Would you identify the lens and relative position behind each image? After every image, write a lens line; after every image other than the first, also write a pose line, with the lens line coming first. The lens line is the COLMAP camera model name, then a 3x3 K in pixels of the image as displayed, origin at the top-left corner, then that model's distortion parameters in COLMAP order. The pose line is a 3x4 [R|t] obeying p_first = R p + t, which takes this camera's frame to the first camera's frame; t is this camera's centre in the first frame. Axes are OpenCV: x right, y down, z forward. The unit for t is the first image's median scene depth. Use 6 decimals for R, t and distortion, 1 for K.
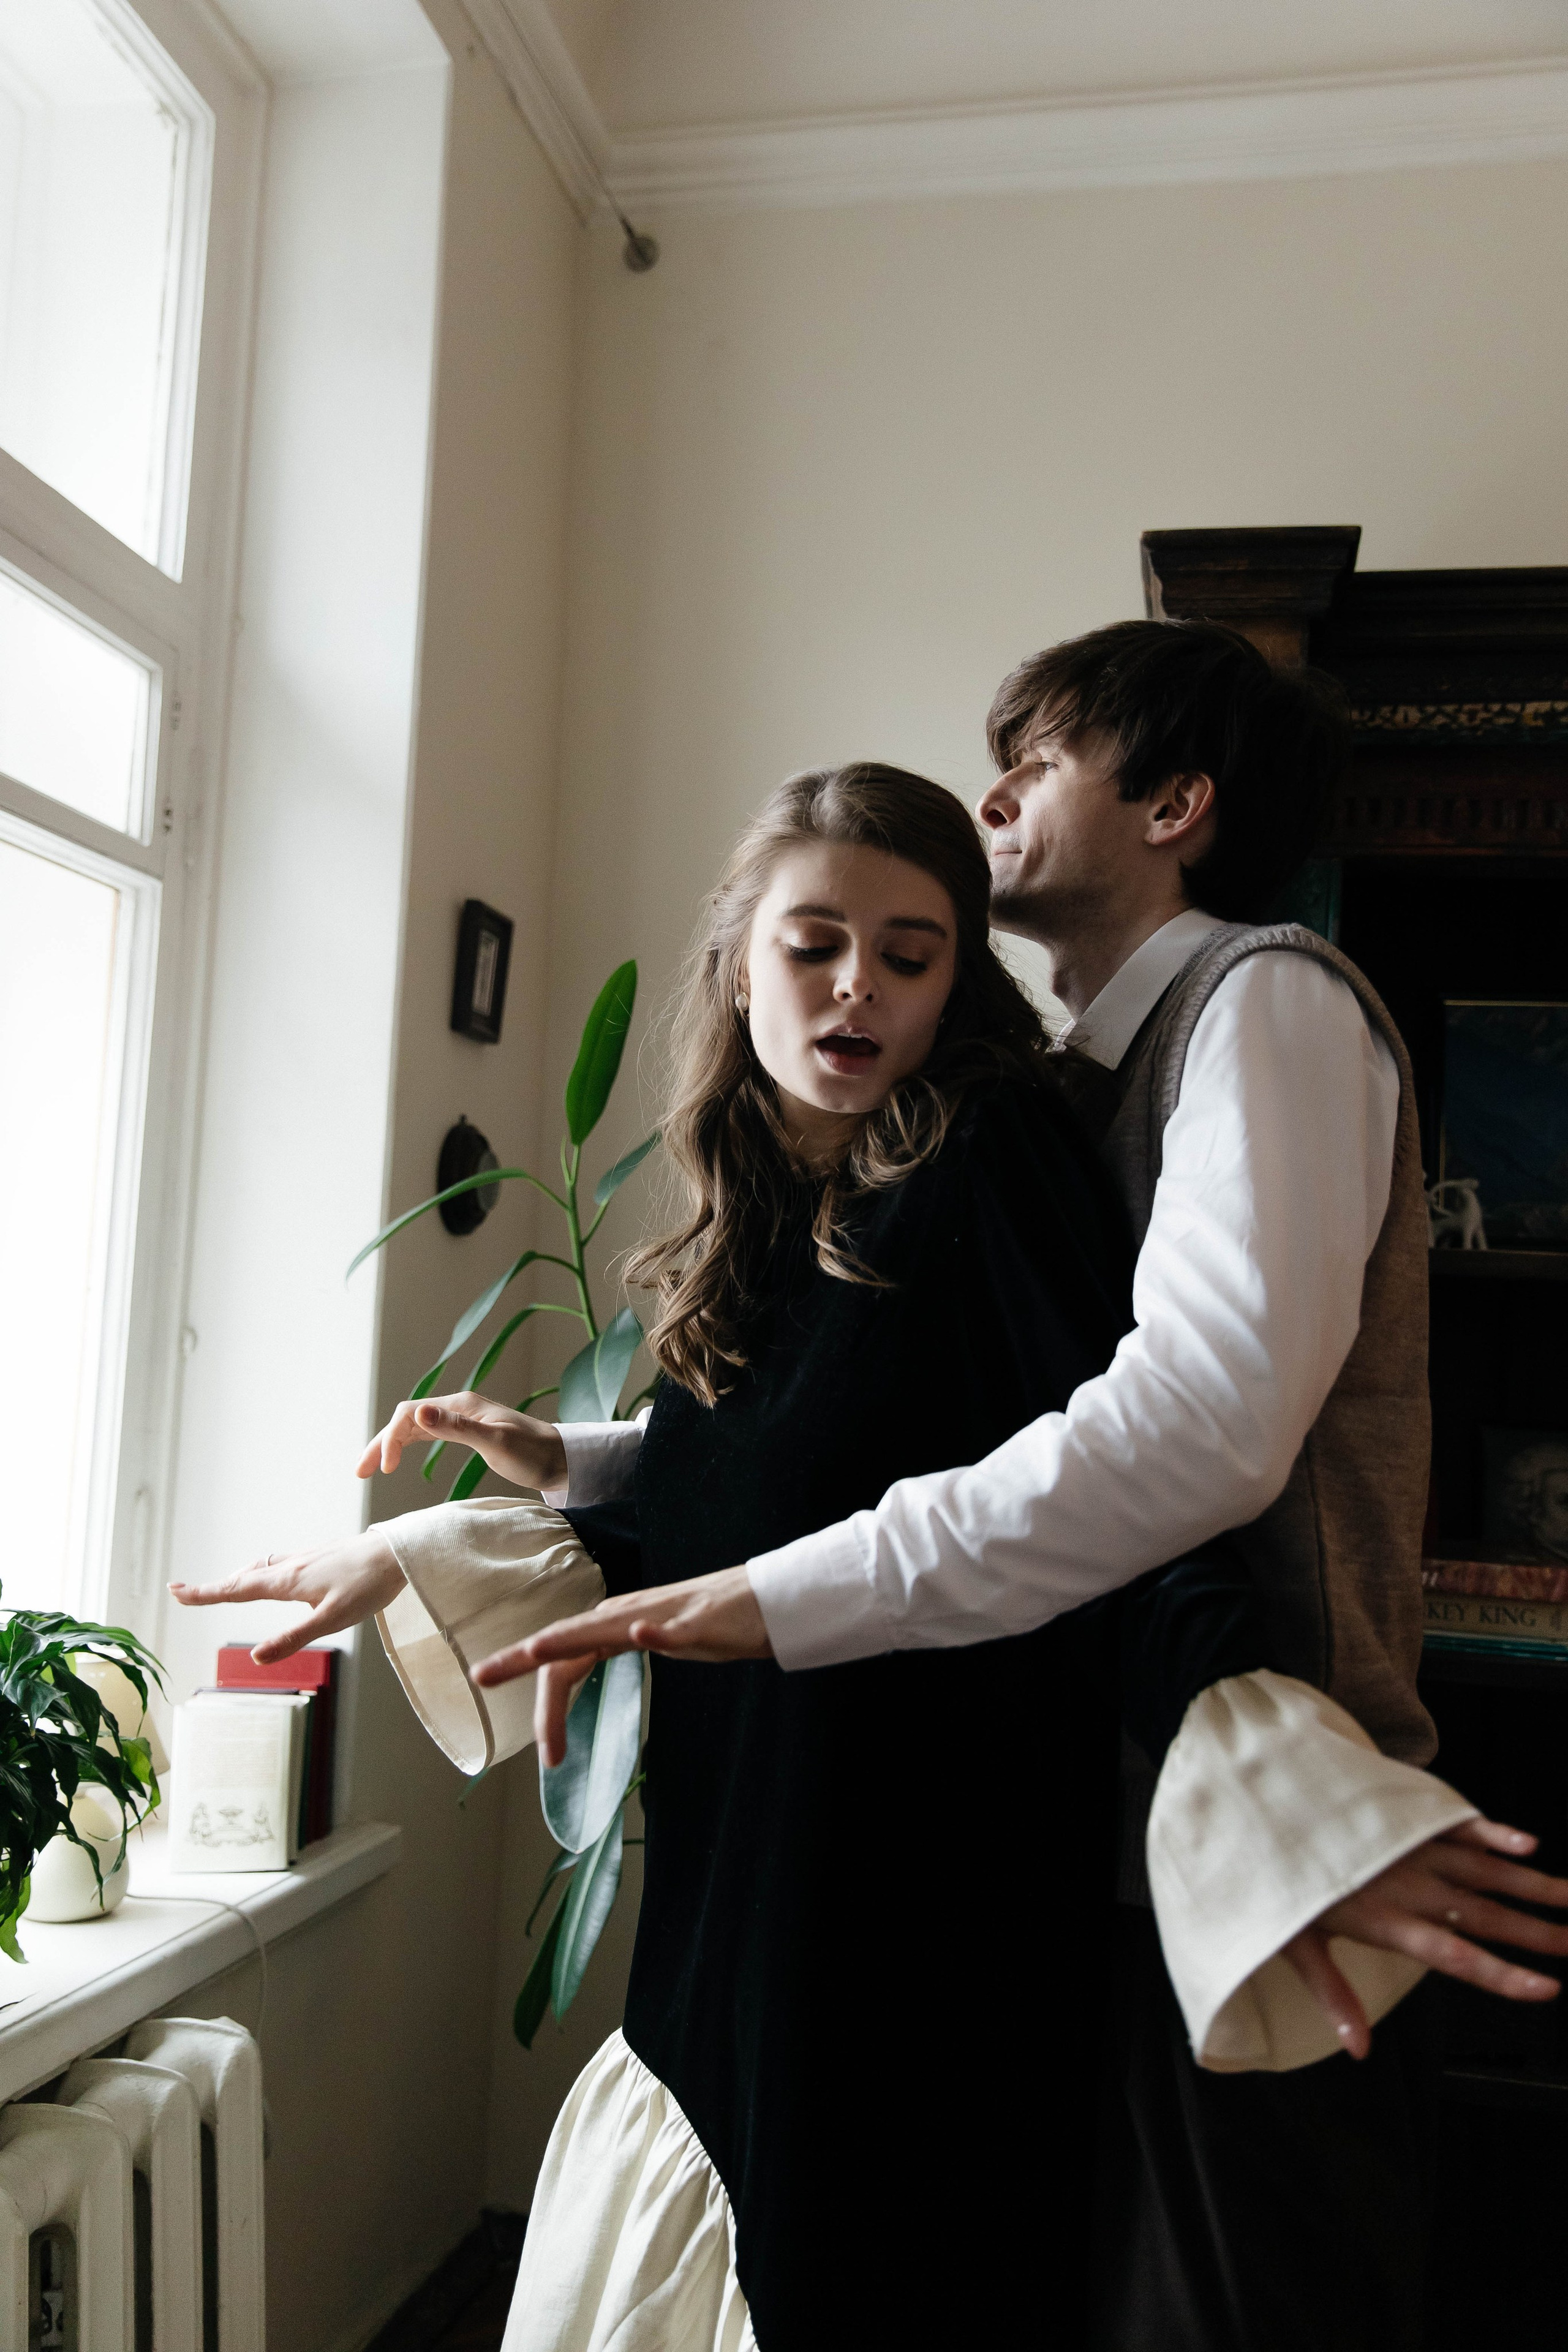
lens RADIAL K [[2055.5, 0, 784.0], [0, 2055.5, 1176.0], [0, 0, 1]] dist [-0.000187, -0.002783]
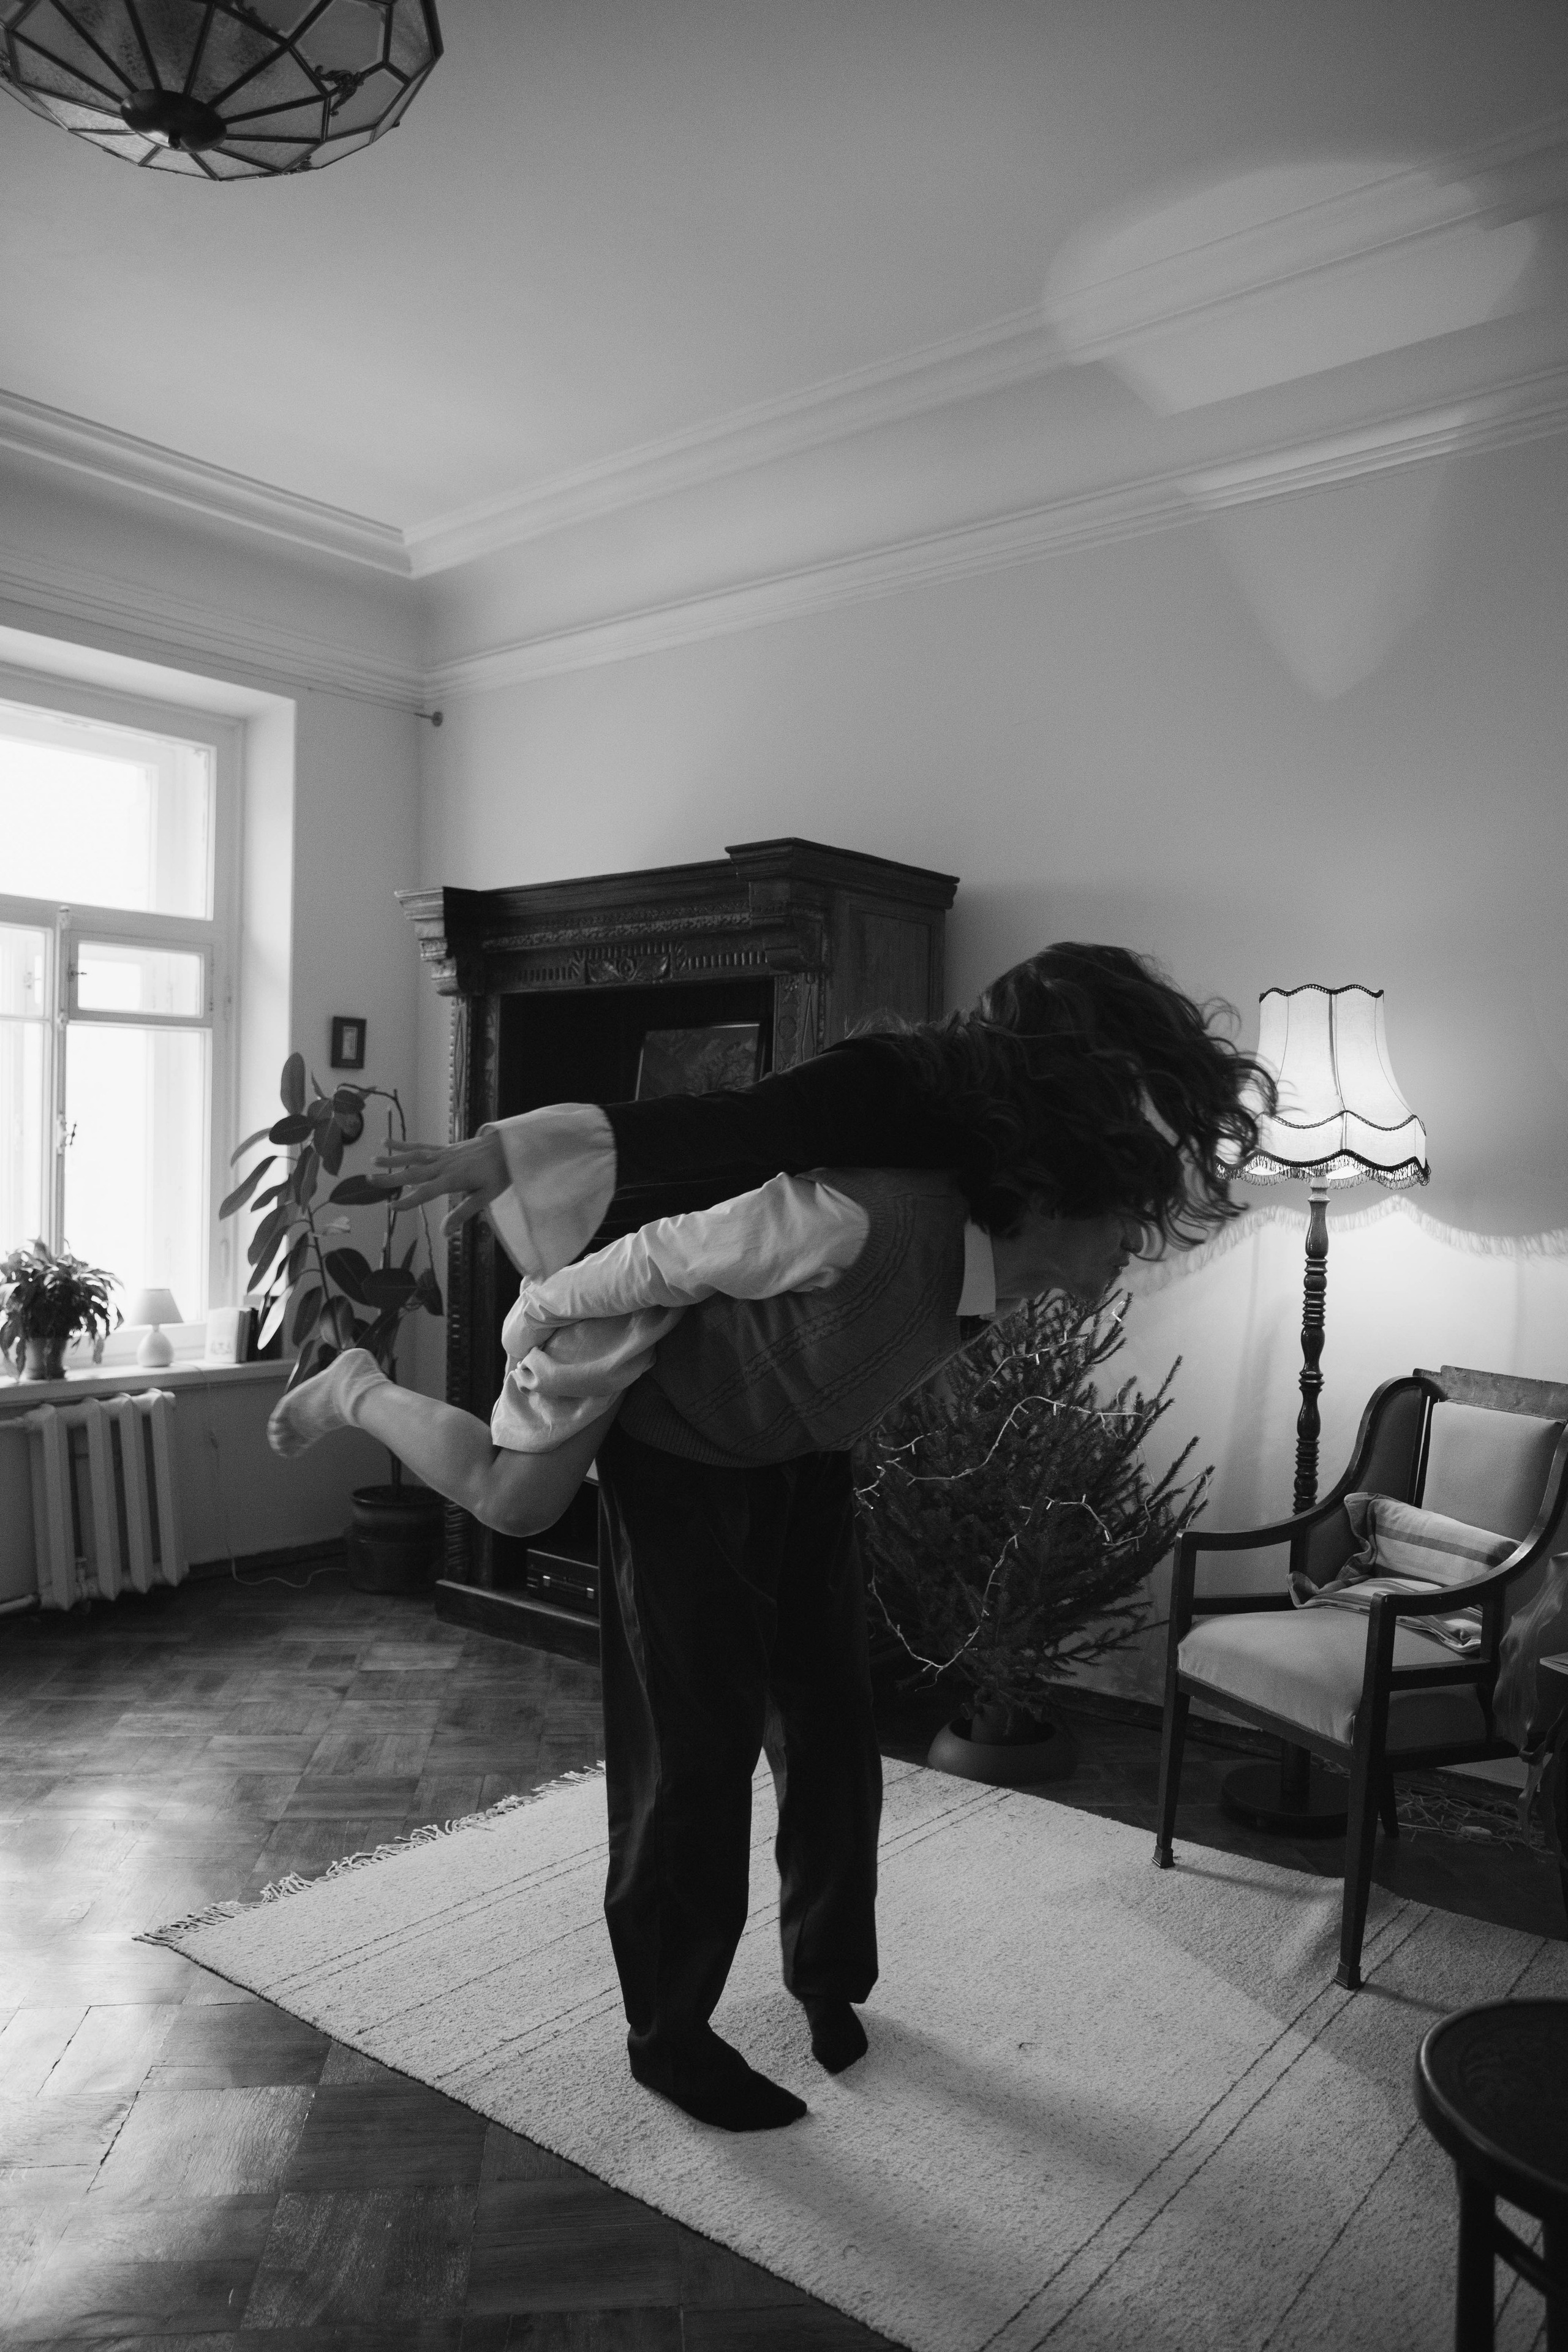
lens RADIAL K [[1702.6, 0, 784.0], [0, 1702.6, 1176.0], [0, 0, 1]] dist [-0.095652, 0.088567]
pose [[0.886313, -0.029842, -0.462124, 1.614515], [0.066939, 0.995697, 0.064085, -0.038817], [0.458223, -0.087733, 0.884497, -0.789518]]
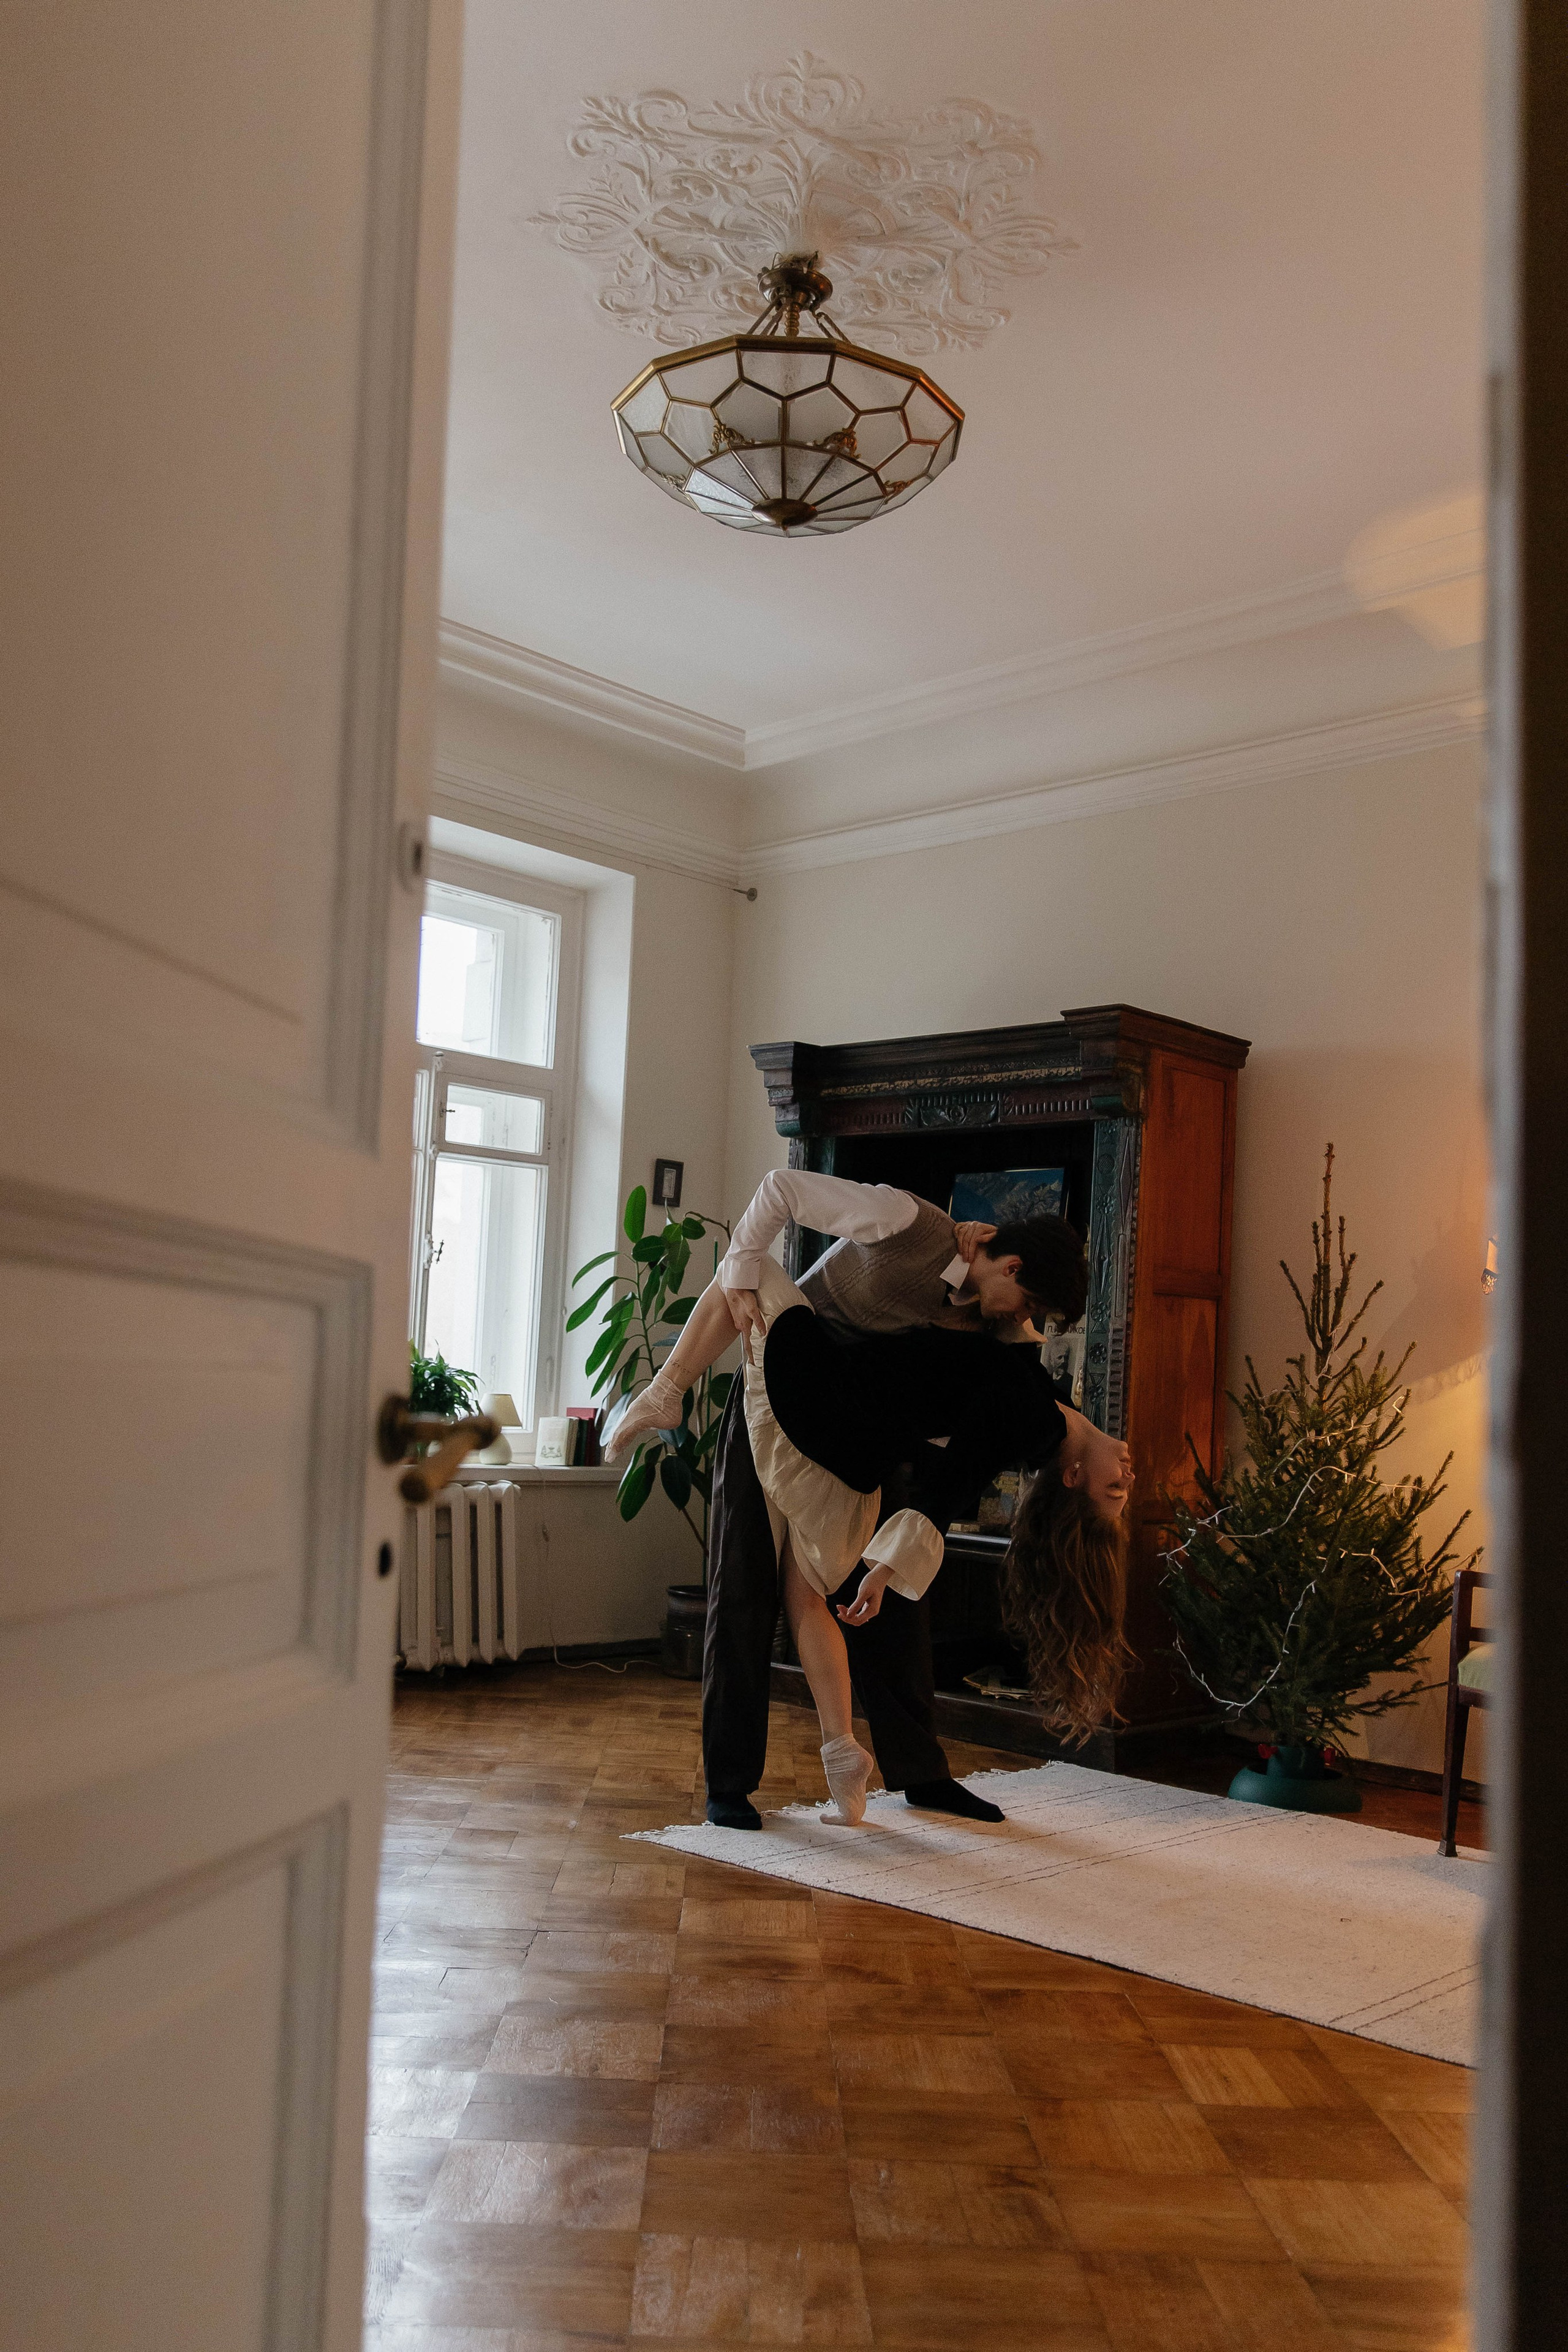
lens RADIAL K [[1986.9, 0, 771.9], [0, 1986.9, 1208.1], [0, 0, 1]] dist [0.012847, 0.001642]
pose [[0.847773, -0.054358, -0.527566, 1.748452], [0.038614, 0.998420, -0.040823, 0.065825], [0.528952, 0.014237, 0.848533, -1.542733]]
